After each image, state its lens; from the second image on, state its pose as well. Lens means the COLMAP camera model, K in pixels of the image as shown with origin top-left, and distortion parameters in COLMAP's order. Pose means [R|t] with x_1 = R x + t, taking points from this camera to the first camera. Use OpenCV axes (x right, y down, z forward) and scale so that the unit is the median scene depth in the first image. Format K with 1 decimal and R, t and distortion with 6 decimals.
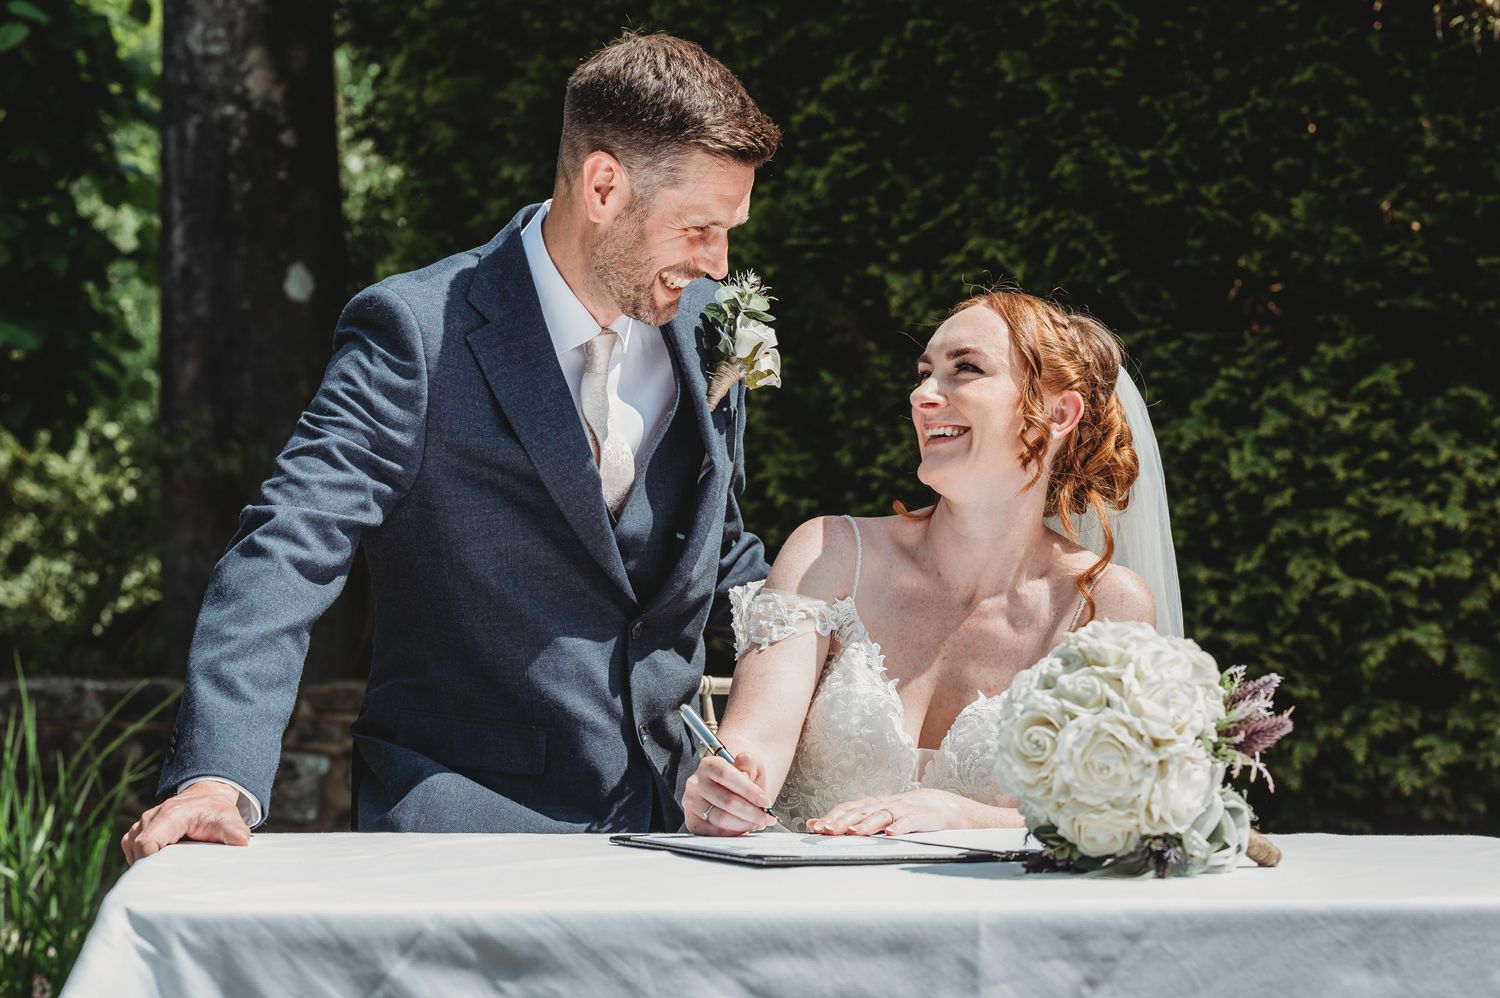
lens RADIAL K [[3540.2, 0, 746.1], [0, 3540.2, 597.3], [0, 0, 1]] dist [-0.074659, 1.292652]
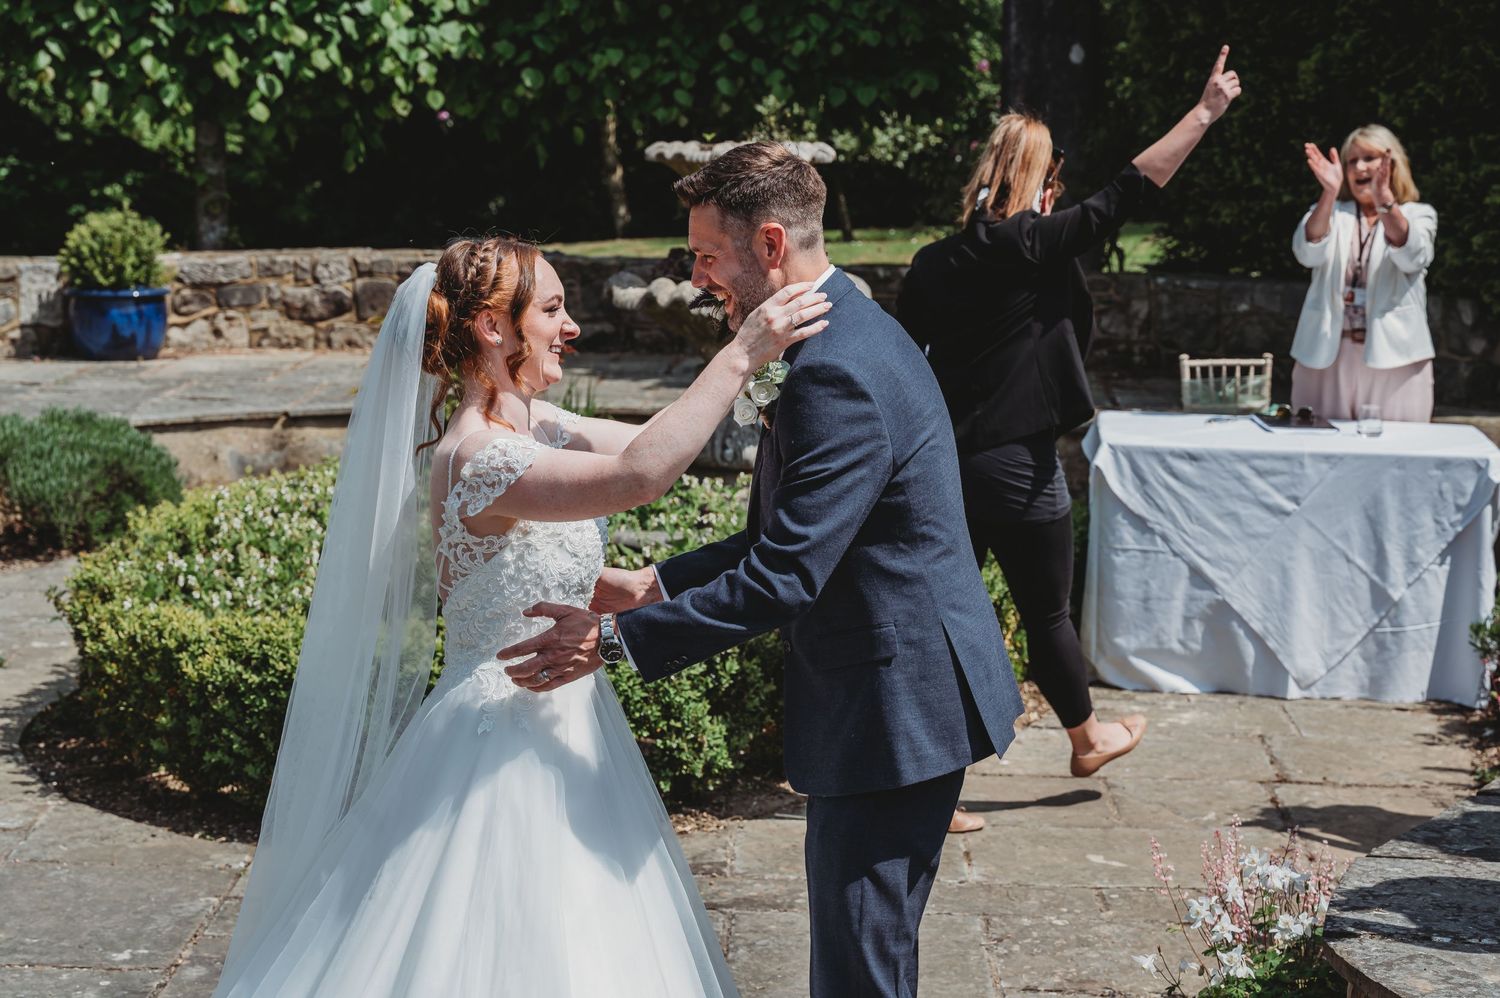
lens RADIAL K [[3245.4, 0, 750.0], [0, 3245.4, 499.0], [0, 0, 1]] dist [0.017245, -0.090896]
pose [[0.981467, 0.049861, -0.185029, 0.046294], [-0.022244, 0.988672, 0.148432, -0.142054], [0.190334, -0.141565, 0.971459, -0.996157]]
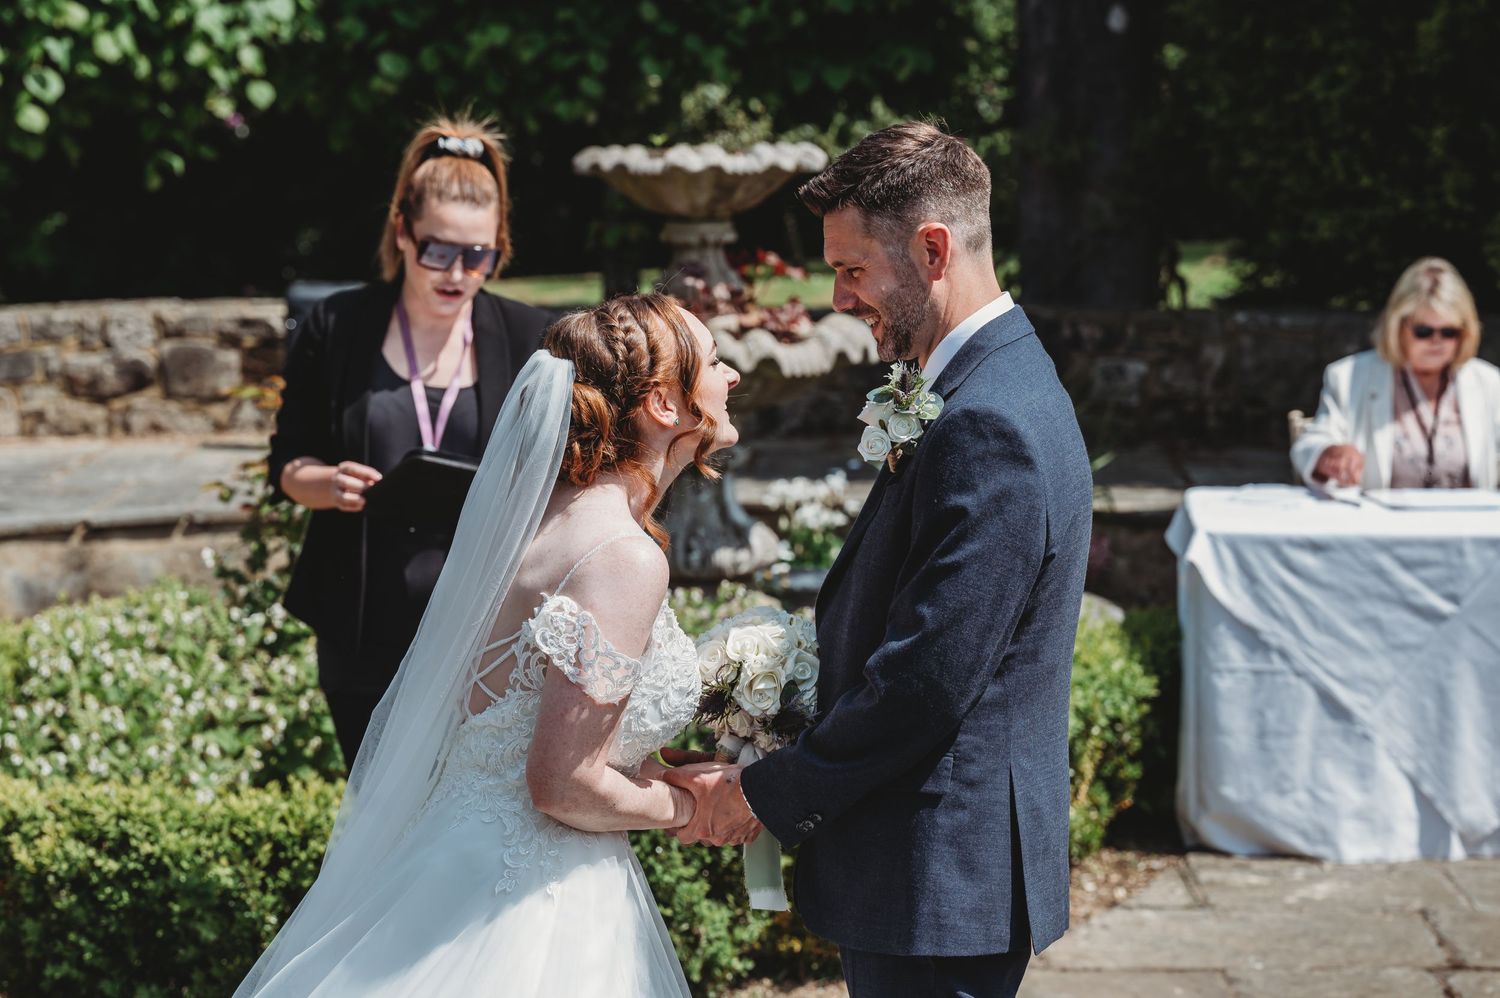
lens RADIAL K [[4448.6, 0, 750.0], [0, 4448.6, 499.0], [0, 0, 1]] dist [0.084808, -1.074297]
pose [[0.986566, 0.019345, -0.162213, 0.027672], [-0.000029, 0.992985, 0.118244, -0.143630], [0.163362, -0.116651, 0.979646, -1.048928]]
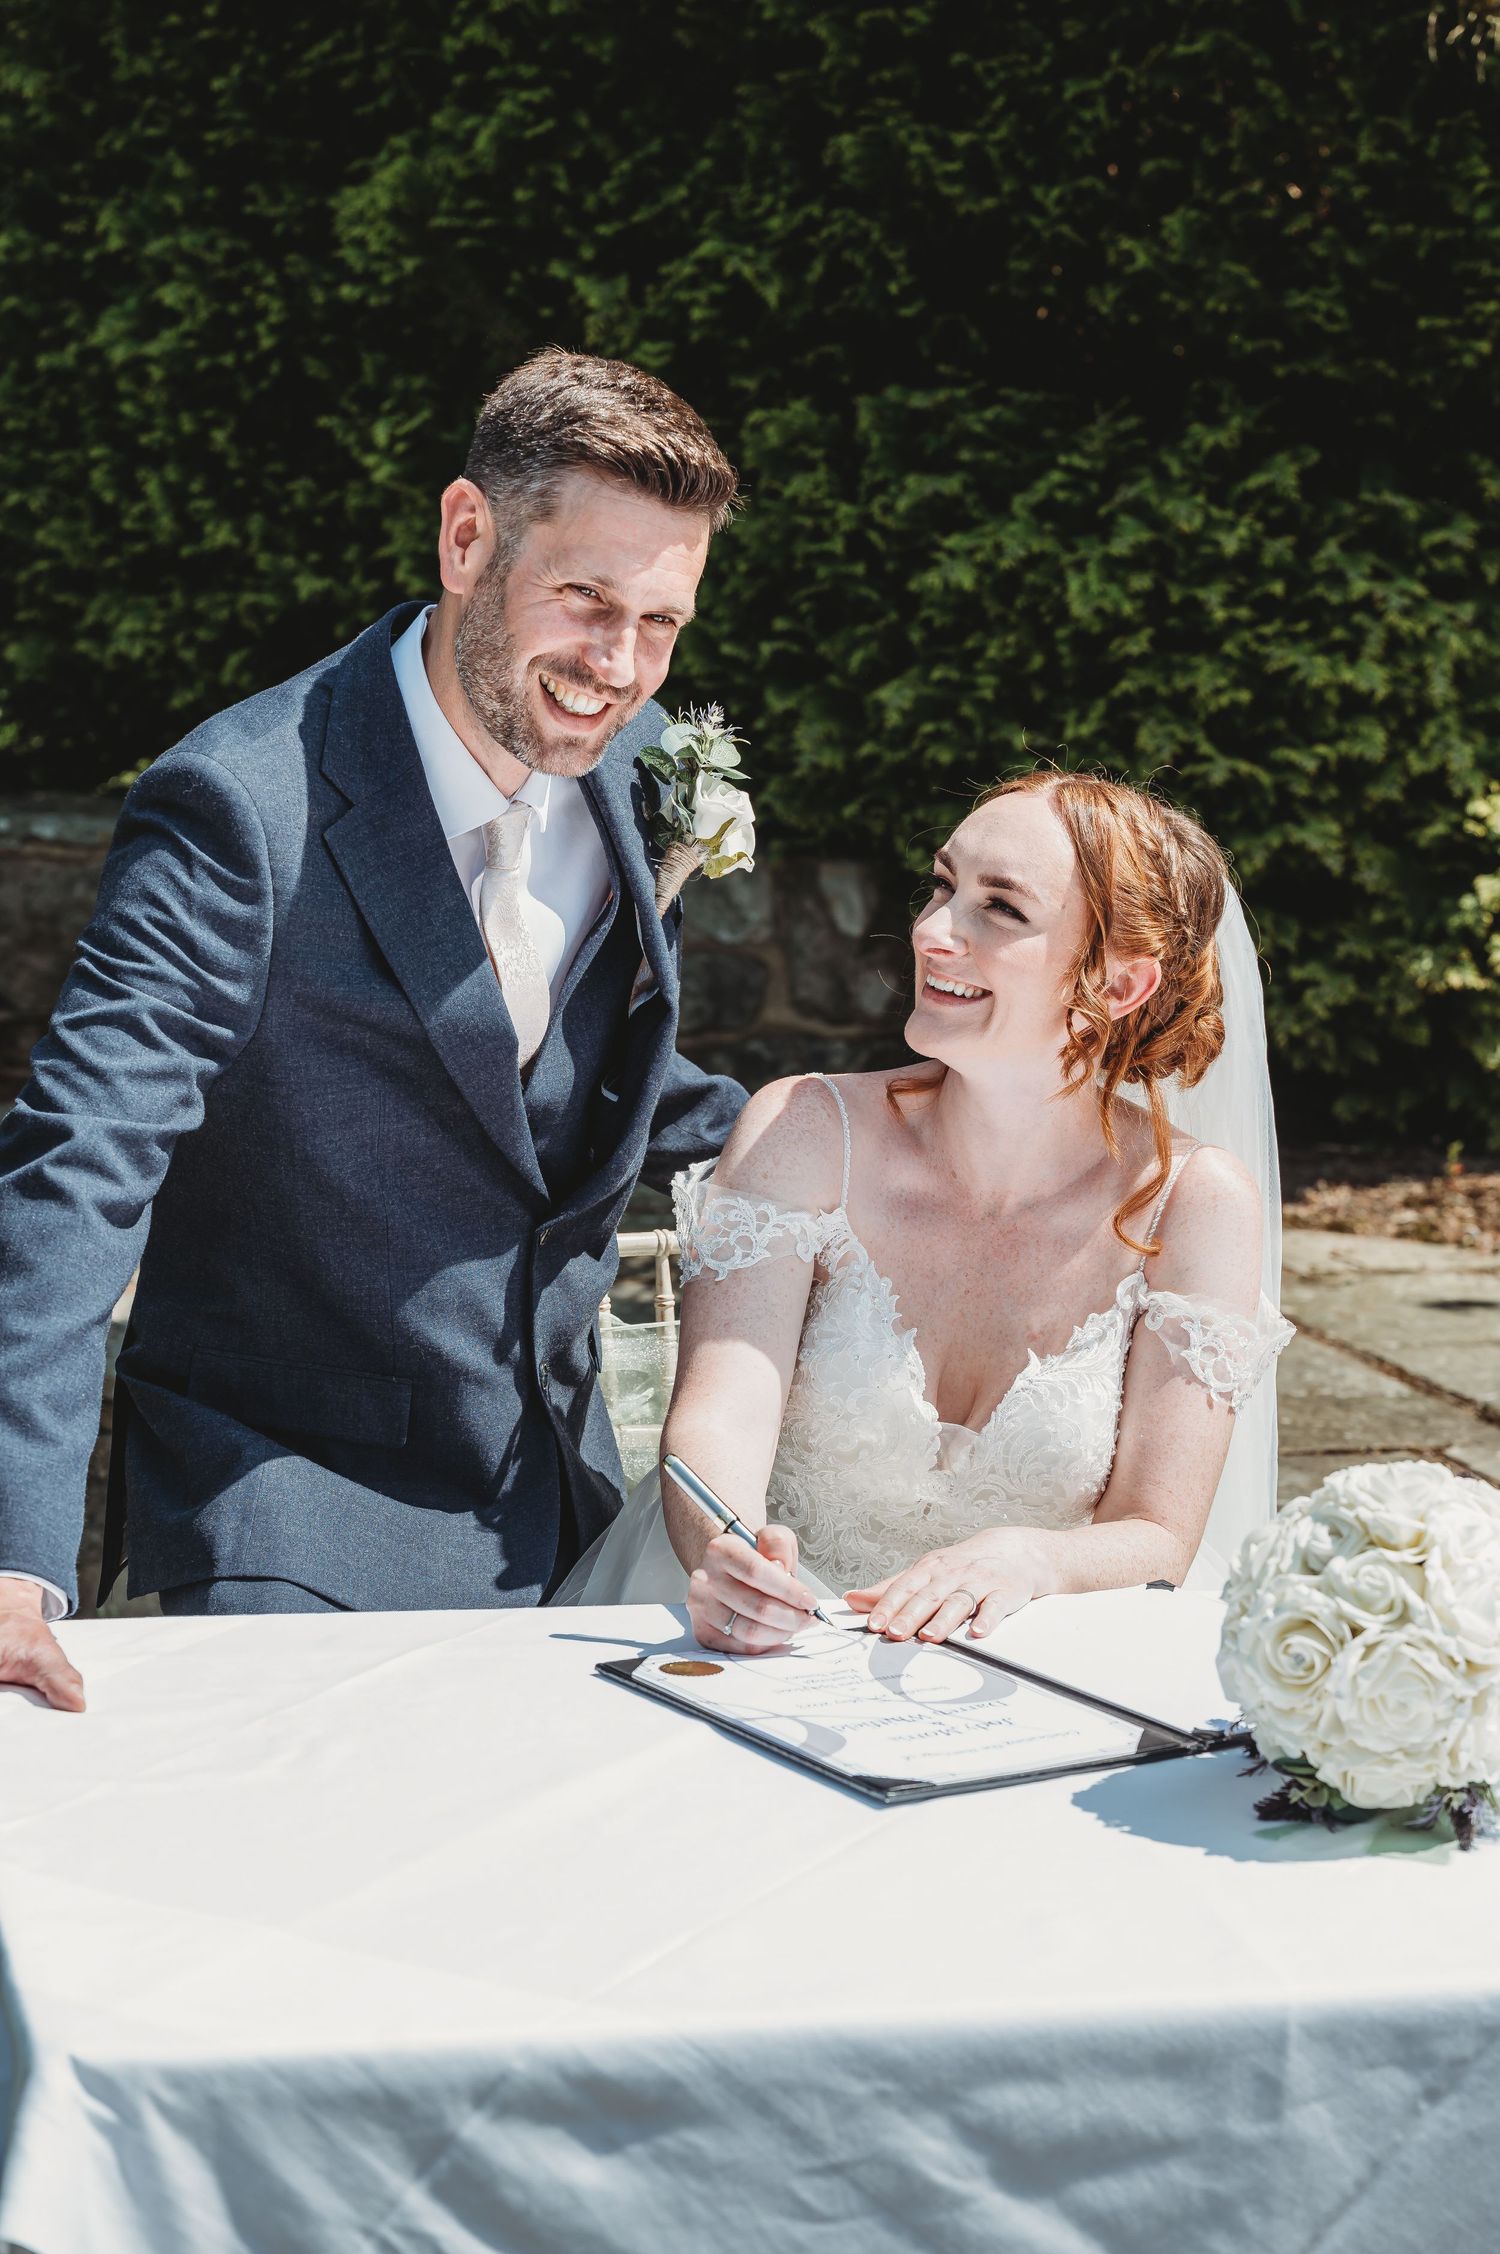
lens RADIAL K [[4758.3, 0, 750.0], [0, 4758.3, 1127.0], [0, 0, 1]] dist [-0.016790, 0.622379]
pose [[0.990973, 0.012370, 0.133486, -0.055823], [-0.032462, 0.988242, 0.149409, -0.073361], [-0.130068, -0.152394, 0.979724, 0.041701]]
